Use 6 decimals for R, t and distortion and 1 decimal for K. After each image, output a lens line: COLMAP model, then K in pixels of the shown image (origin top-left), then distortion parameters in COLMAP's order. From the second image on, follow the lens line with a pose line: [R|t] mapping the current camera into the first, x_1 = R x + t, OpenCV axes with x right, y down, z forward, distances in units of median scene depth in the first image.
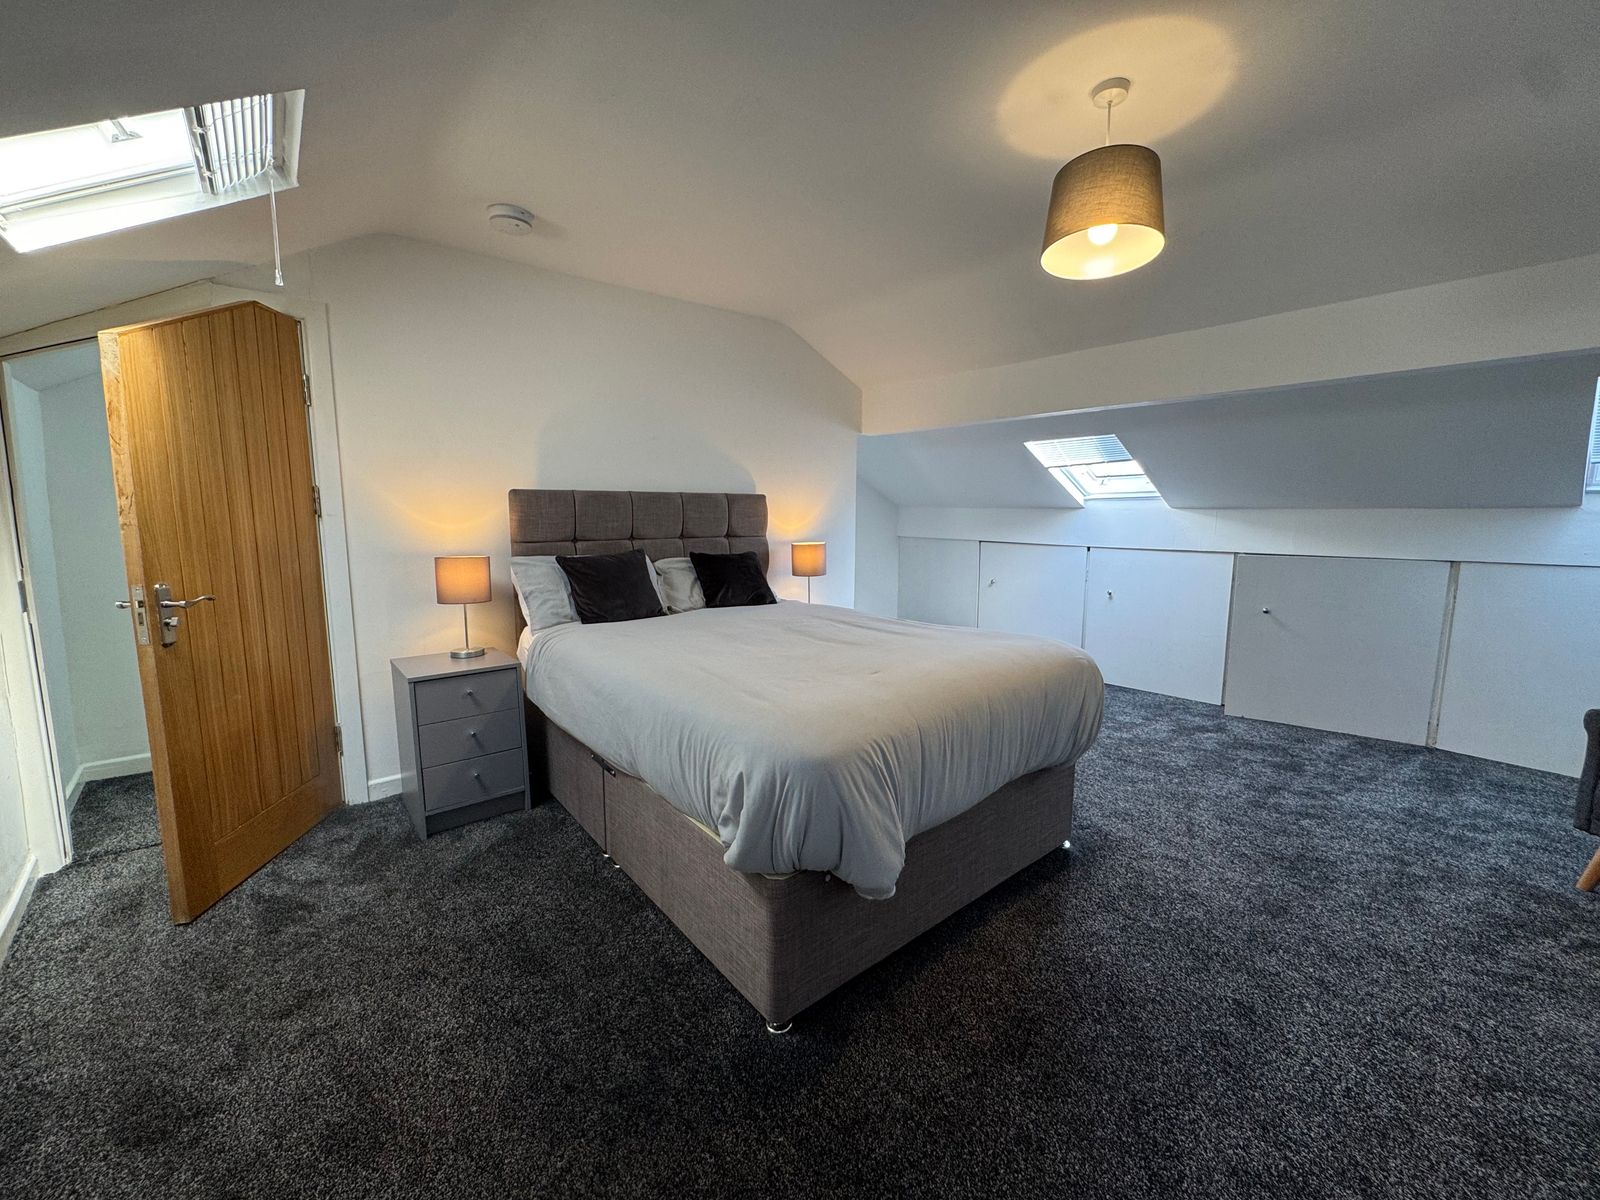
lens RADIAL K [[641.6, 0, 799.1], [0, 641.6, 597.8], [0, 0, 1]] dist [-0.004073, 0.000437]
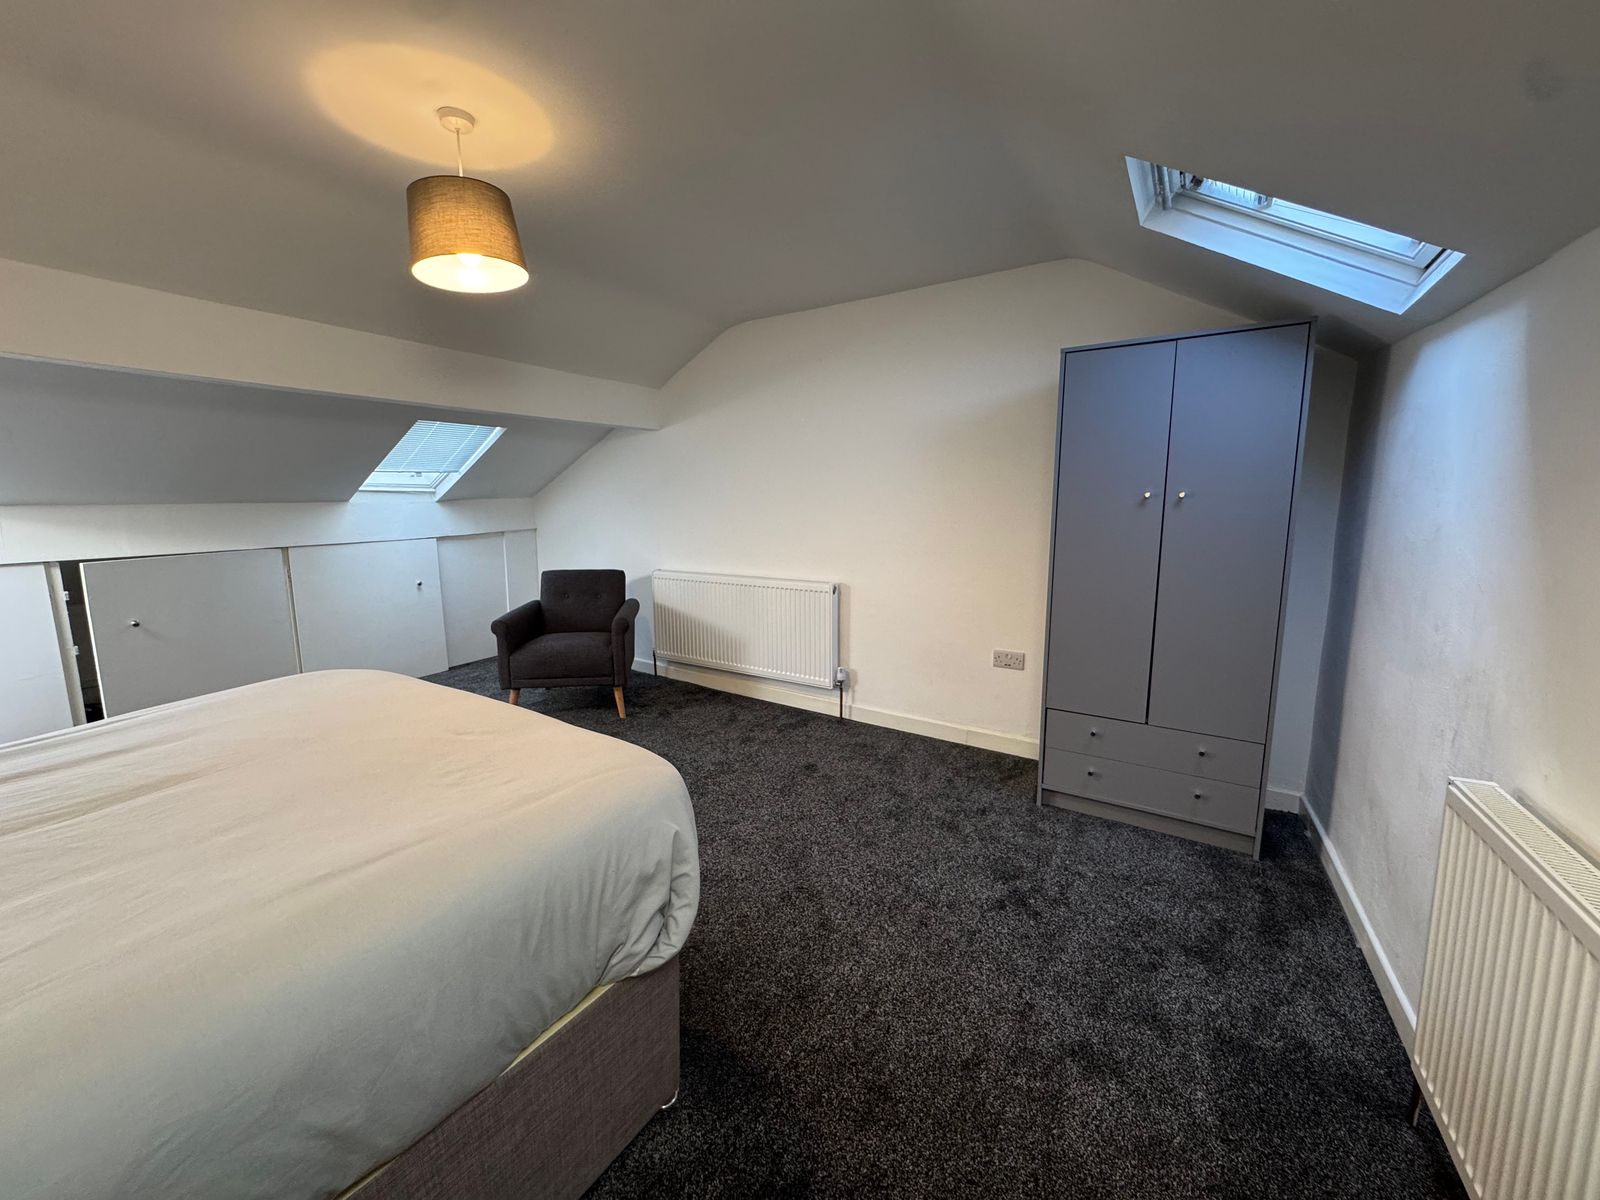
lens RADIAL K [[641.6, 0, 799.1], [0, 641.6, 597.8], [0, 0, 1]] dist [-0.004073, 0.000437]
pose [[-0.326803, -0.149487, 0.933195, -0.553043], [0.127069, 0.971496, 0.200122, -0.111391], [-0.936511, 0.183981, -0.298493, 0.643421]]
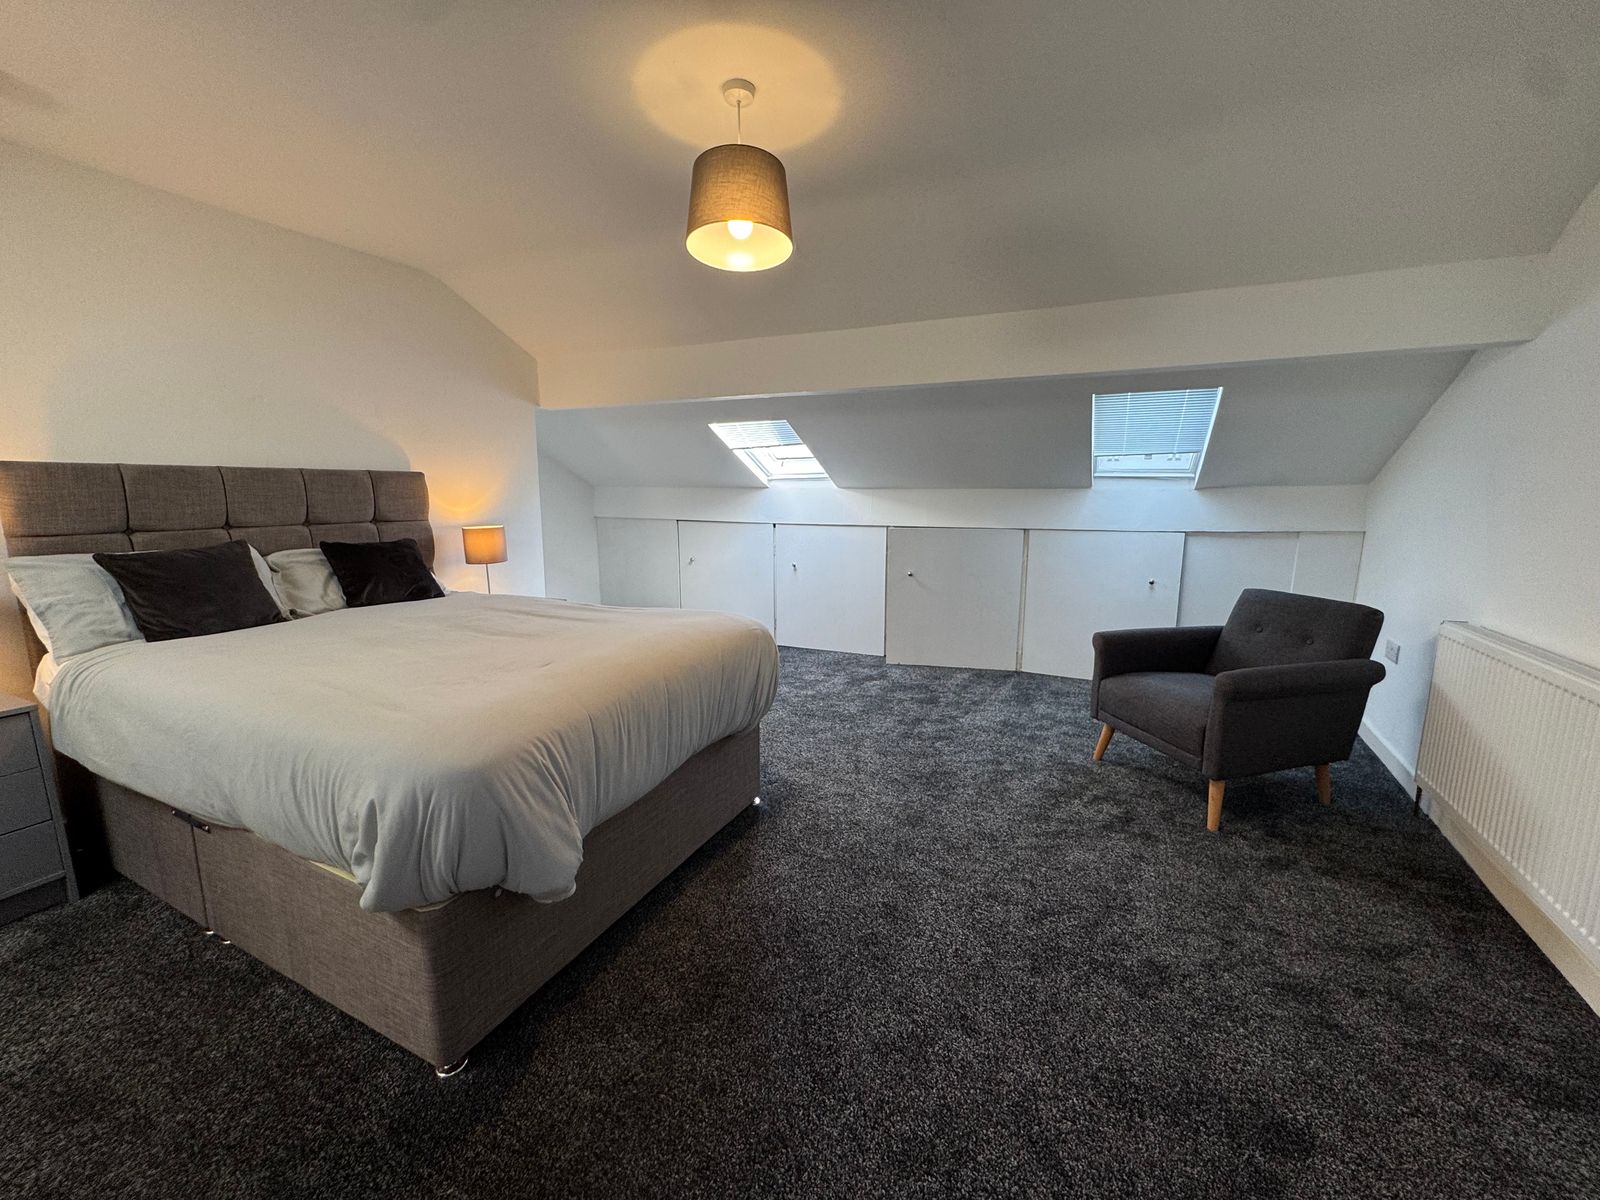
lens RADIAL K [[641.6, 0, 799.1], [0, 641.6, 597.8], [0, 0, 1]] dist [-0.004073, 0.000437]
pose [[0.906049, -0.070301, 0.417292, 0.055075], [0.056418, 0.997369, 0.045527, -0.002826], [-0.419395, -0.017707, 0.907631, -0.007489]]
